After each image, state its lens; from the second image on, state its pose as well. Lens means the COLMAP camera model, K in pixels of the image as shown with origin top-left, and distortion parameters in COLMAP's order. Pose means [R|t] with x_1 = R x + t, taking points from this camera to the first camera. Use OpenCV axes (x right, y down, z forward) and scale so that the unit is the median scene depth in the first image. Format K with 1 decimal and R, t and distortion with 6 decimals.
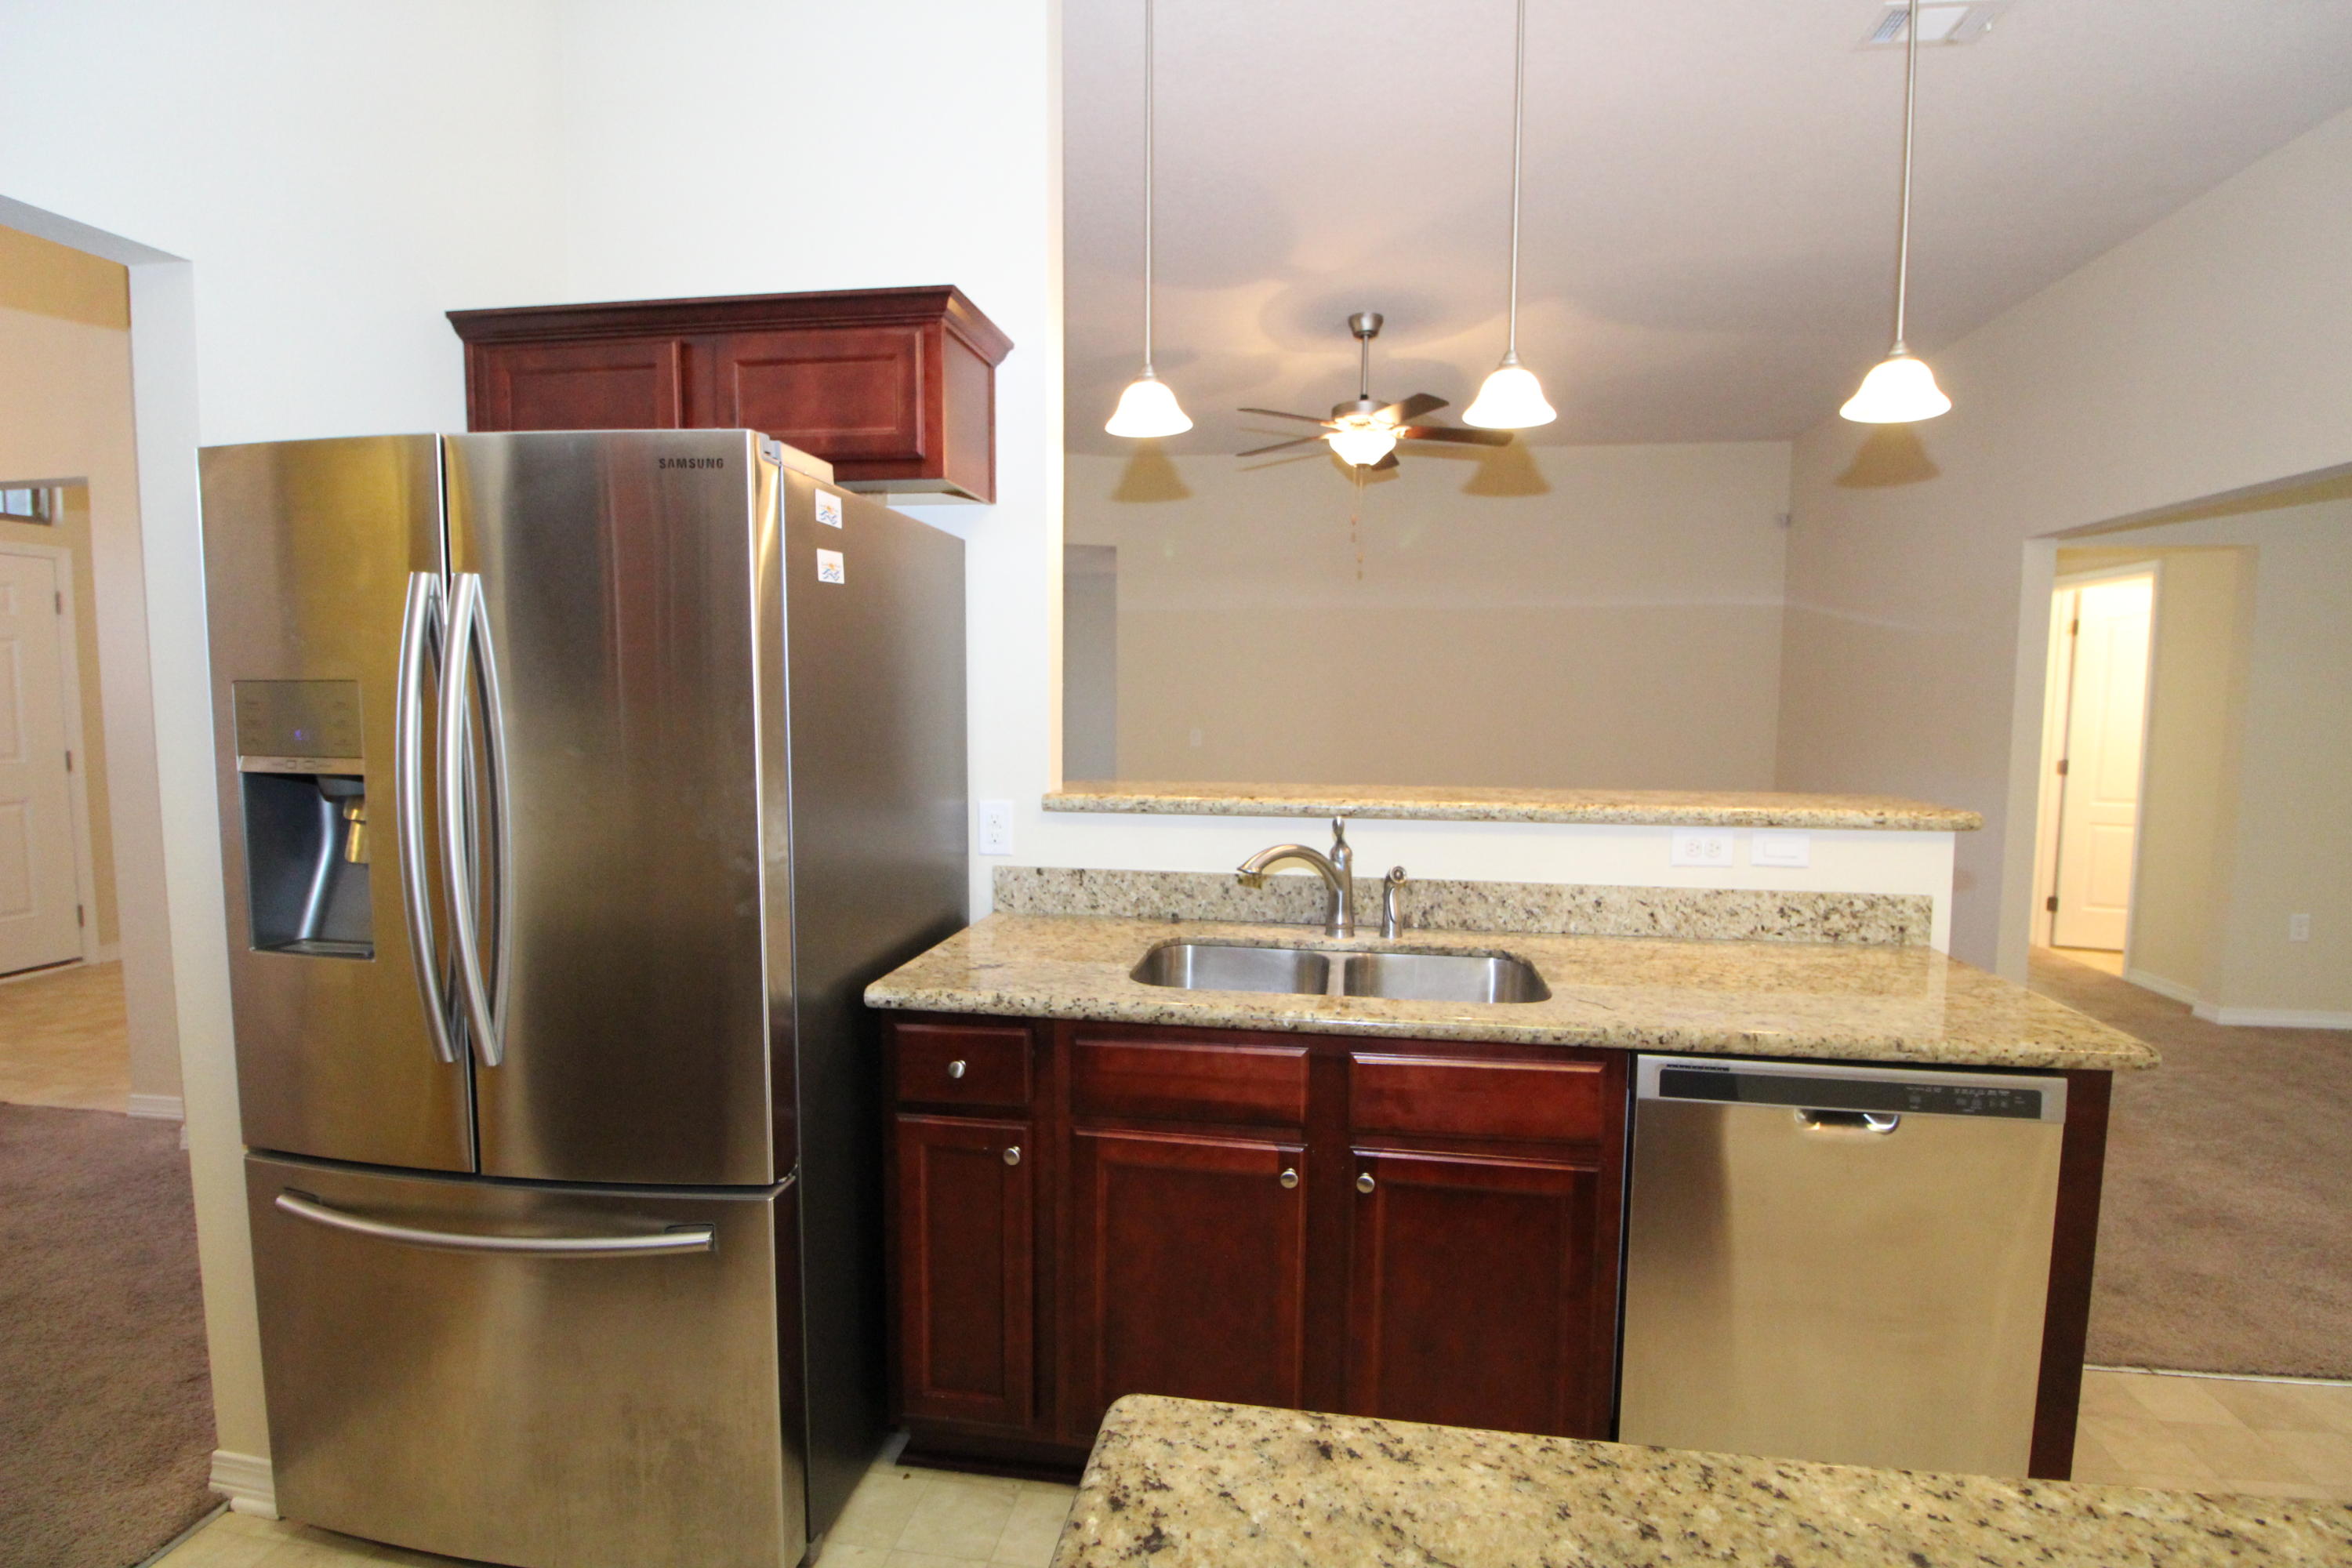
lens RADIAL K [[1091.2, 0, 1202.4], [0, 1091.2, 785.0], [0, 0, 1]] dist [0.002645, -0.013849]
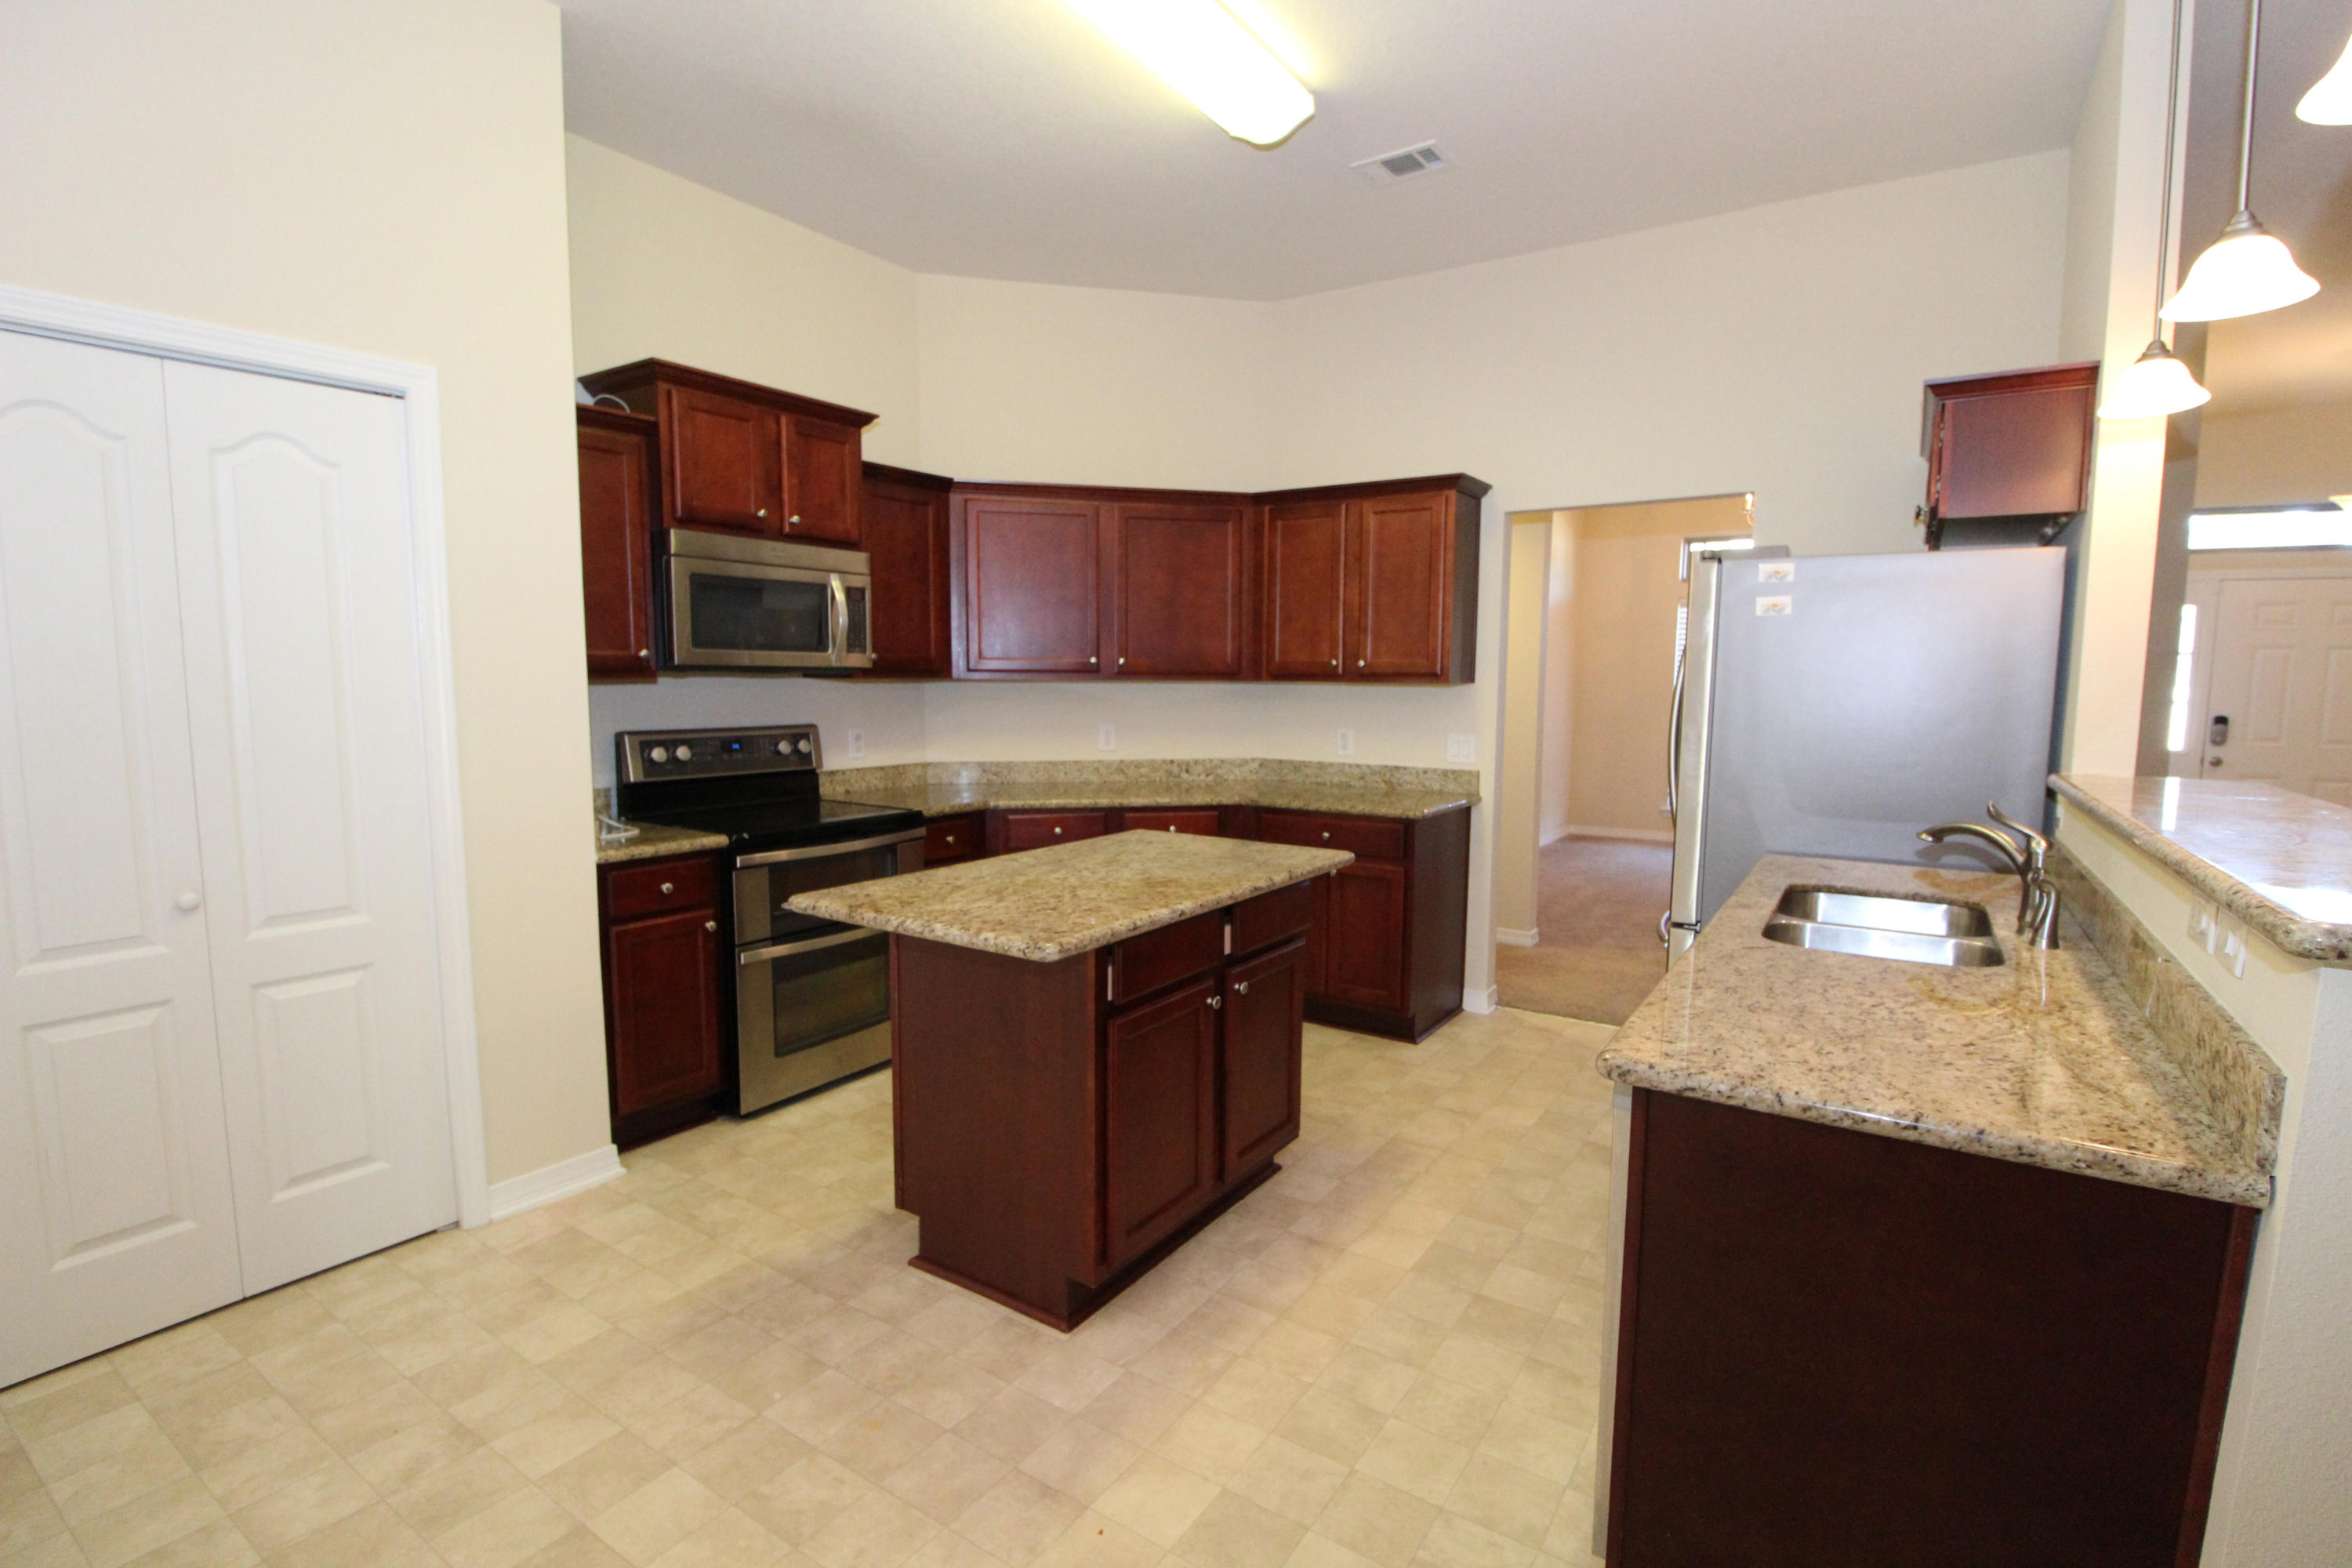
lens RADIAL K [[1091.8, 0, 1203.5], [0, 1091.8, 786.3], [0, 0, 1]] dist [-0.004401, -0.000766]
pose [[-0.416272, 0.081300, -0.905598, 1.292512], [-0.090847, 0.987292, 0.130393, -0.047356], [0.904690, 0.136549, -0.403596, 0.726377]]
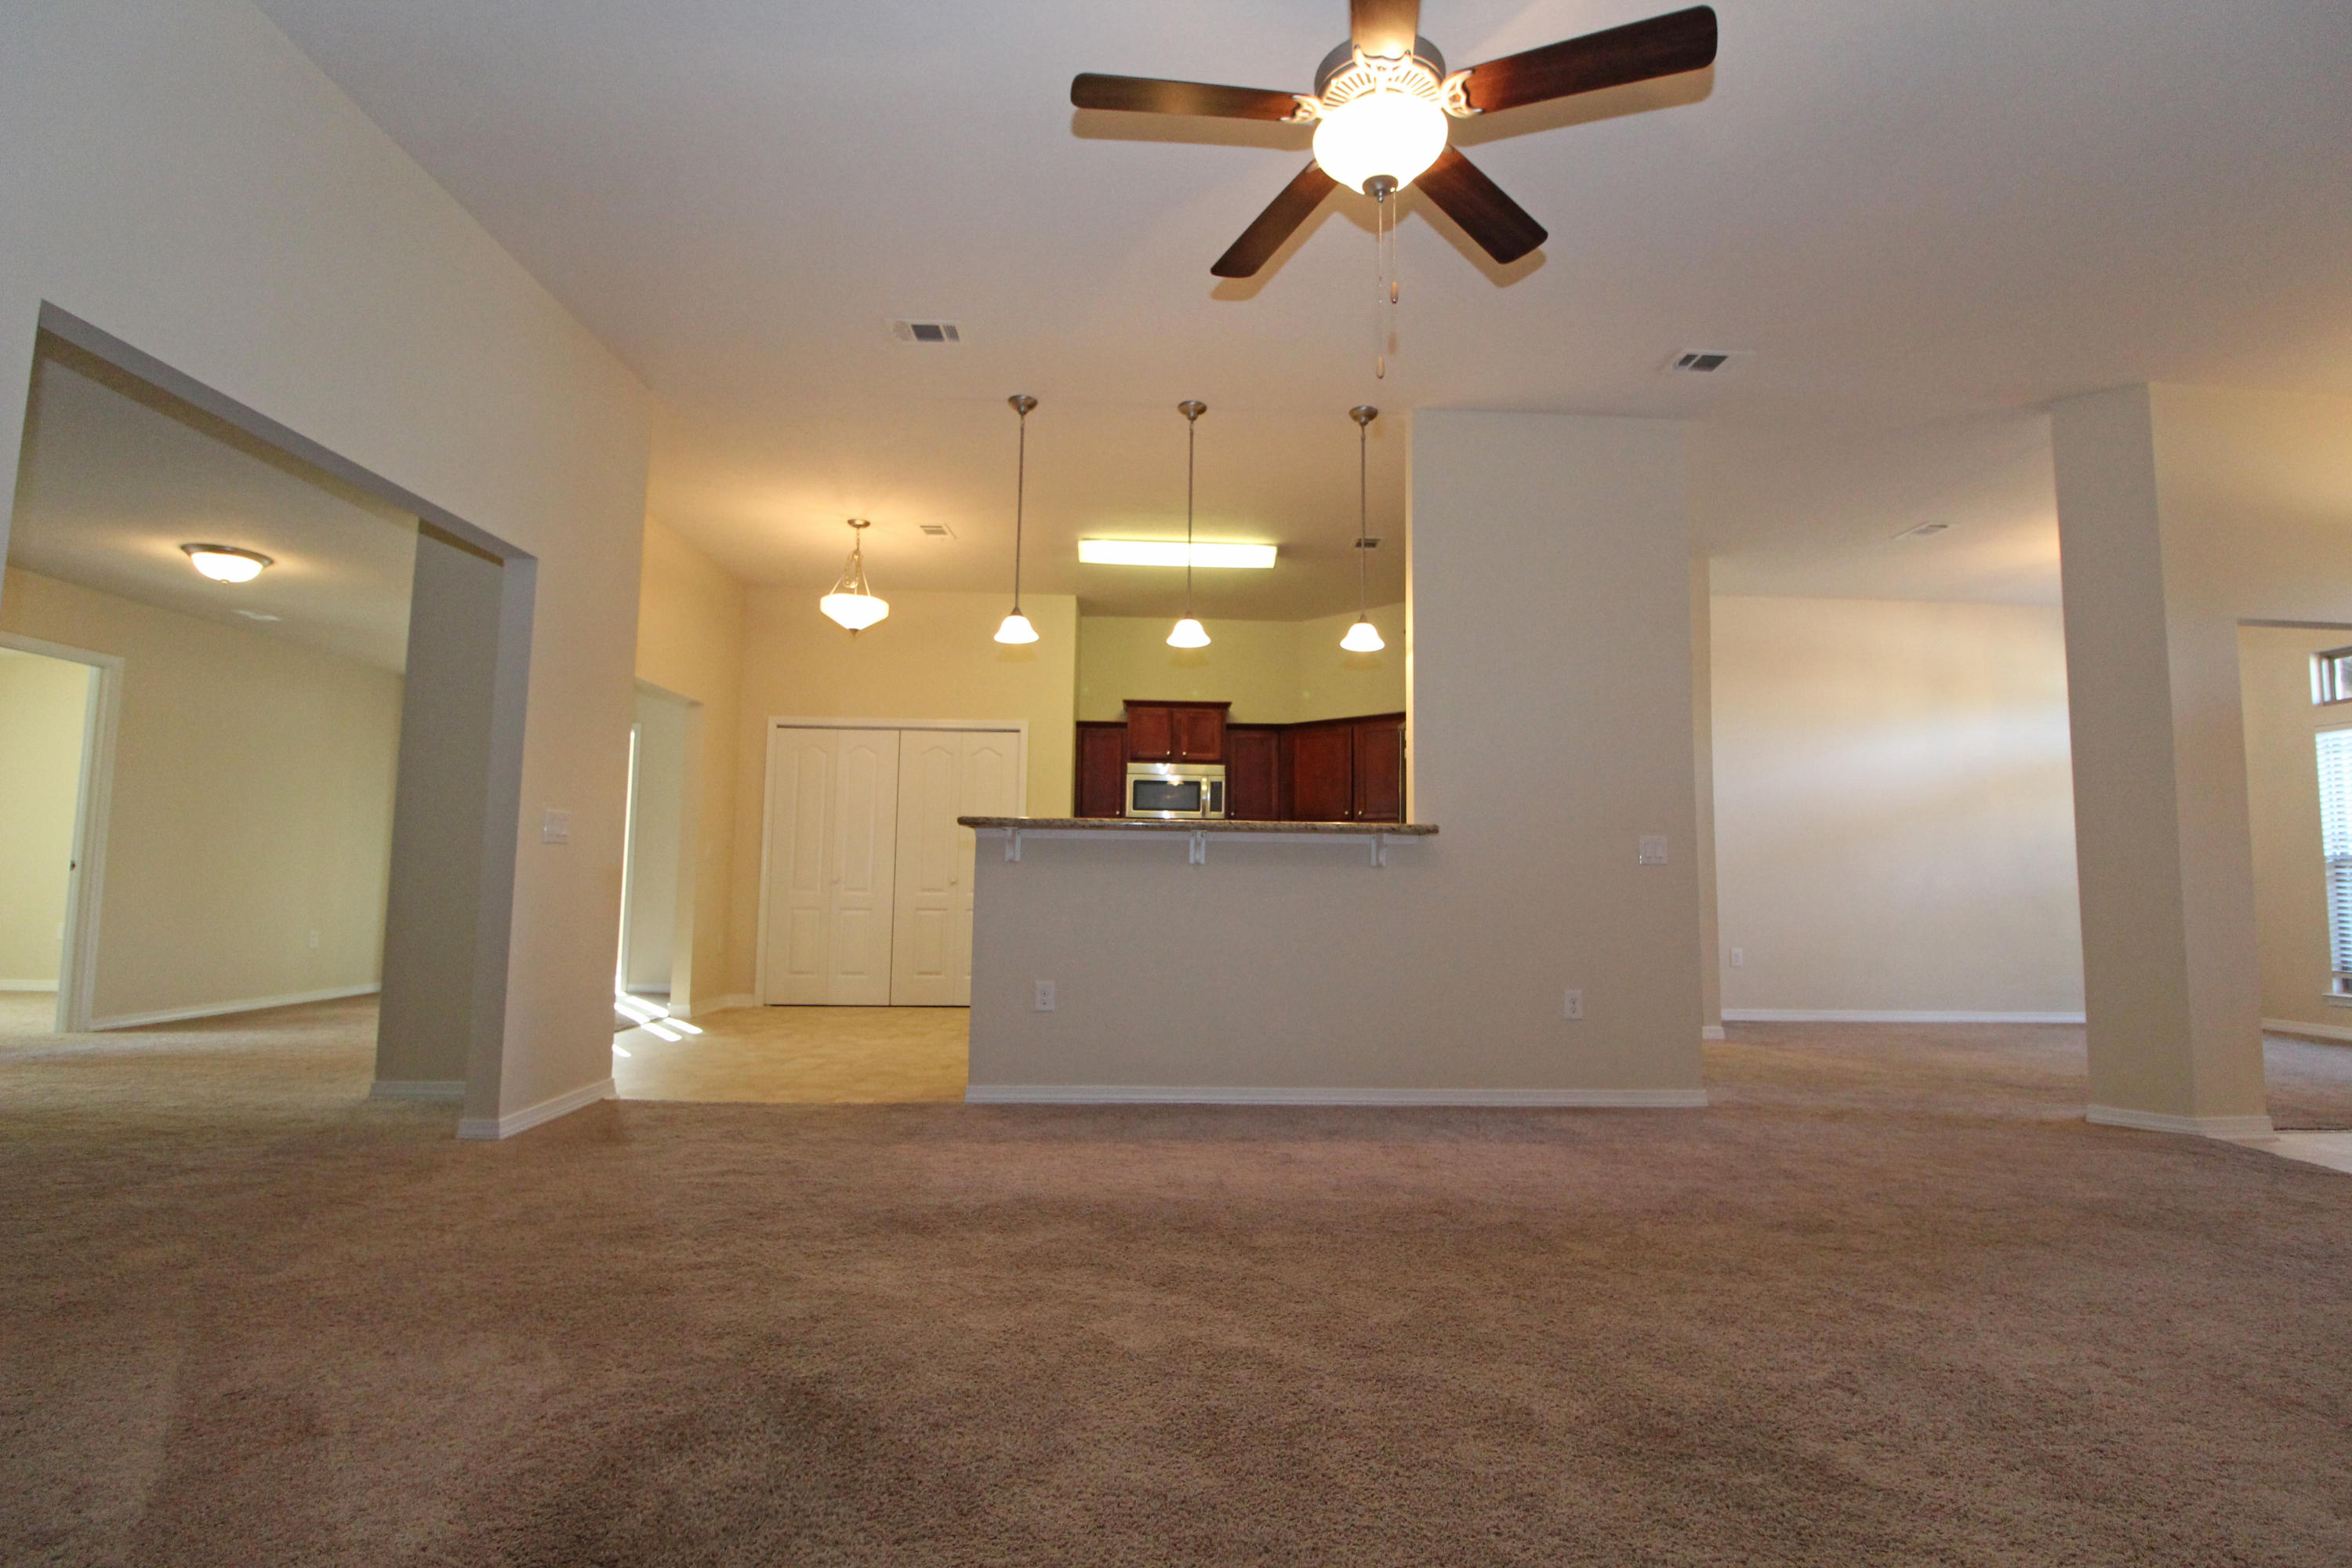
lens RADIAL K [[1091.2, 0, 1202.4], [0, 1091.2, 785.0], [0, 0, 1]] dist [0.002645, -0.013849]
pose [[-0.978530, -0.040593, -0.202068, 0.708161], [-0.040380, 0.999171, -0.005177, -0.050665], [0.202110, 0.003094, -0.979358, 3.126597]]
